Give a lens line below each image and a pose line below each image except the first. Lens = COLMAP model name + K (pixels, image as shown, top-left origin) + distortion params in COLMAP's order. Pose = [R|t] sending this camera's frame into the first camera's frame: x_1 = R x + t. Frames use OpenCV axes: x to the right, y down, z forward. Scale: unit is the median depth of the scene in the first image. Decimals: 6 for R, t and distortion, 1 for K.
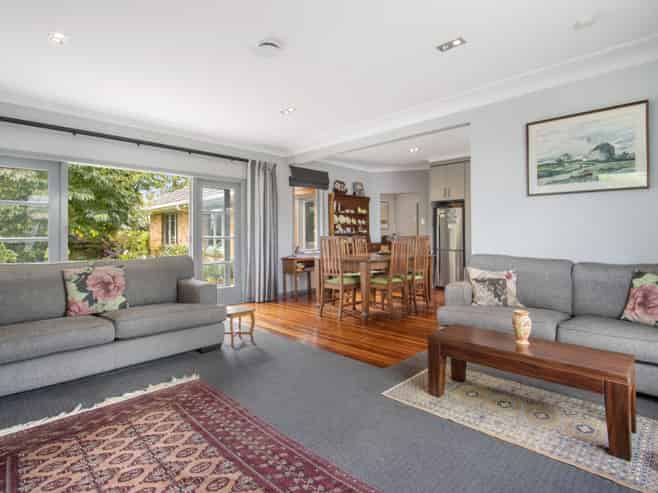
lens RADIAL K [[349.9, 0, 332.7], [0, 349.9, 233.5], [0, 0, 1]] dist [0.001388, 0.001162]
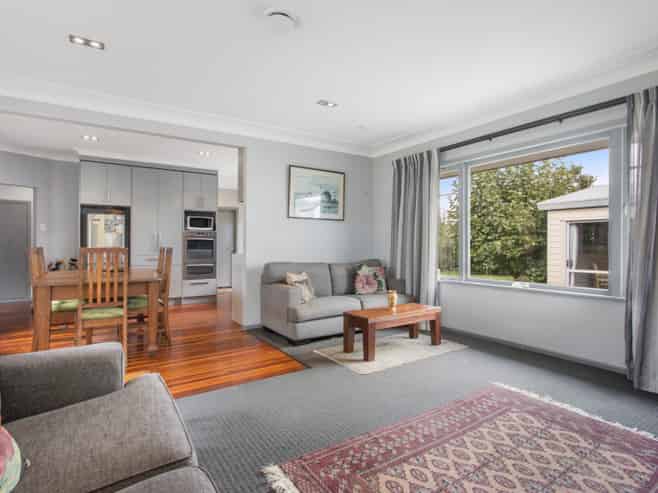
lens RADIAL K [[349.9, 0, 332.7], [0, 349.9, 233.5], [0, 0, 1]] dist [0.001388, 0.001162]
pose [[0.214689, 0.027895, 0.976284, -0.839786], [-0.003306, 0.999607, -0.027835, -0.009644], [-0.976677, 0.002748, 0.214697, 0.618811]]
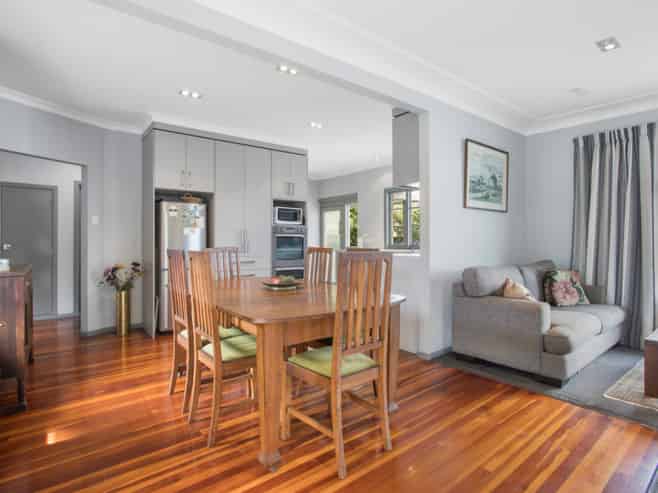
lens RADIAL K [[349.9, 0, 332.7], [0, 349.9, 233.5], [0, 0, 1]] dist [0.001388, 0.001162]
pose [[0.112272, 0.013171, 0.993590, -0.597140], [0.000312, 0.999912, -0.013290, -0.019557], [-0.993677, 0.001802, 0.112258, 1.459680]]
